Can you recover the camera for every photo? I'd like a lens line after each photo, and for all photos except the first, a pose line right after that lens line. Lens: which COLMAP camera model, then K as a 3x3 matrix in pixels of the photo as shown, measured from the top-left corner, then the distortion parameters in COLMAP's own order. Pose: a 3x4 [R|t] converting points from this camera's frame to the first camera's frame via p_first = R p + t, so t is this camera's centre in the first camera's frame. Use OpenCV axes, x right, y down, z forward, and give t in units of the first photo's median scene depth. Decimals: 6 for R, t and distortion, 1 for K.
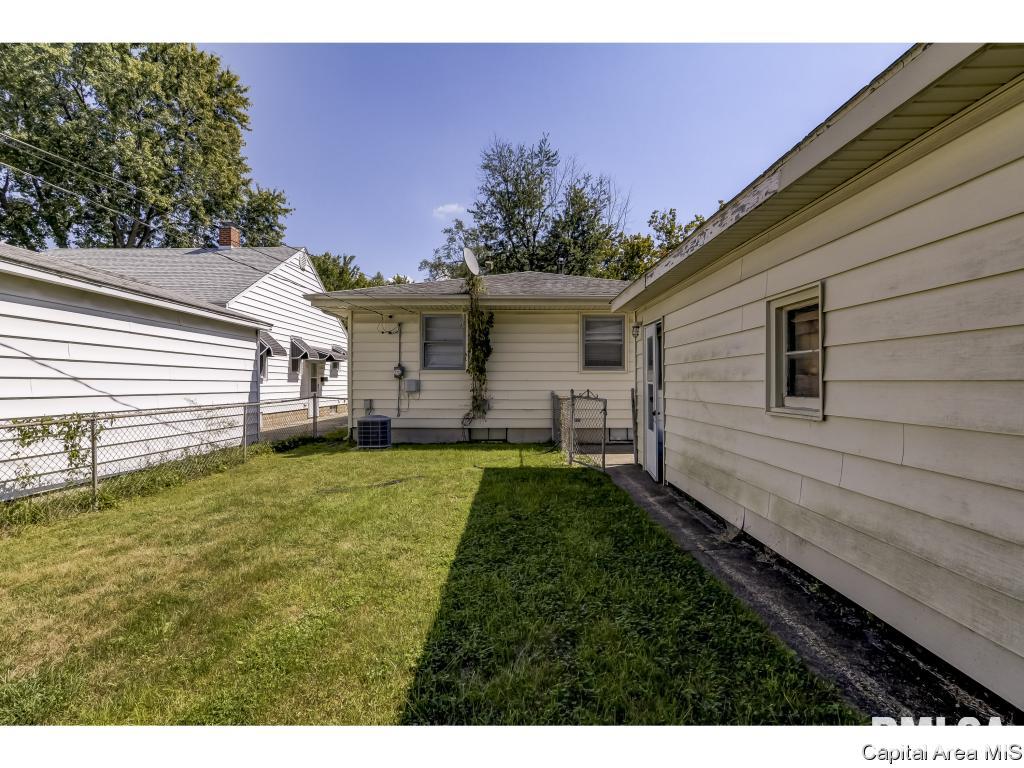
lens RADIAL K [[495.7, 0, 511.5], [0, 495.7, 380.2], [0, 0, 1]] dist [-0.009541, 0.009017]
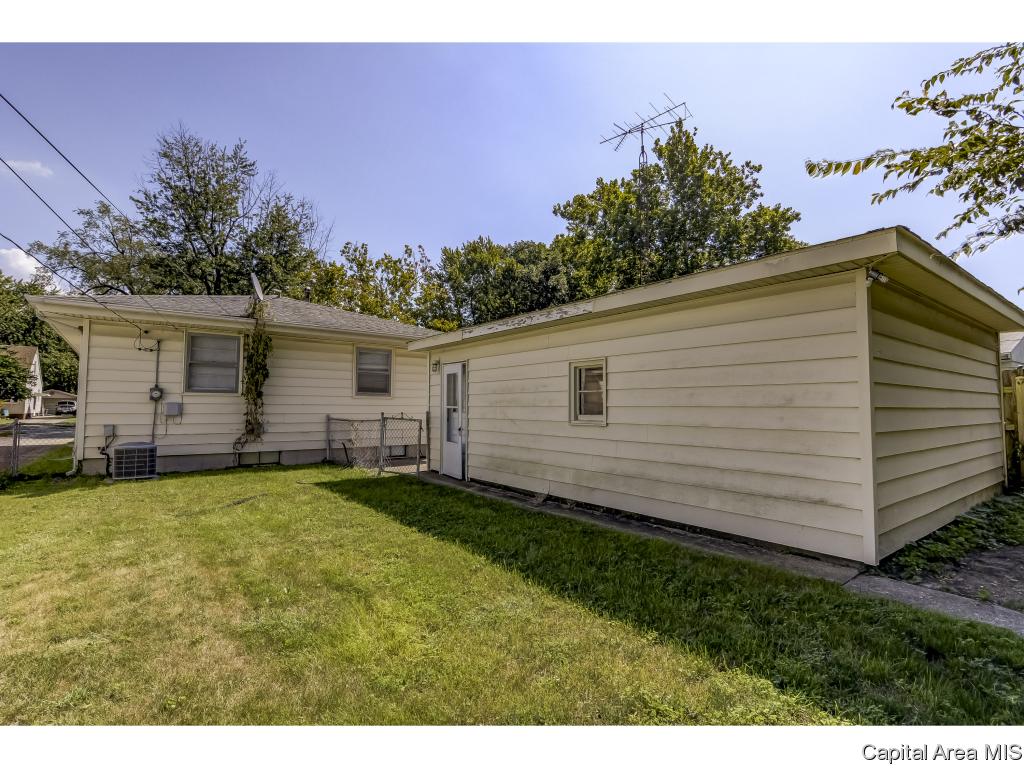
lens RADIAL K [[495.7, 0, 511.5], [0, 495.7, 380.2], [0, 0, 1]] dist [-0.009541, 0.009017]
pose [[0.792506, 0.037626, 0.608702, -0.261558], [-0.007324, 0.998610, -0.052192, 0.000887], [-0.609820, 0.036905, 0.791680, -0.107633]]
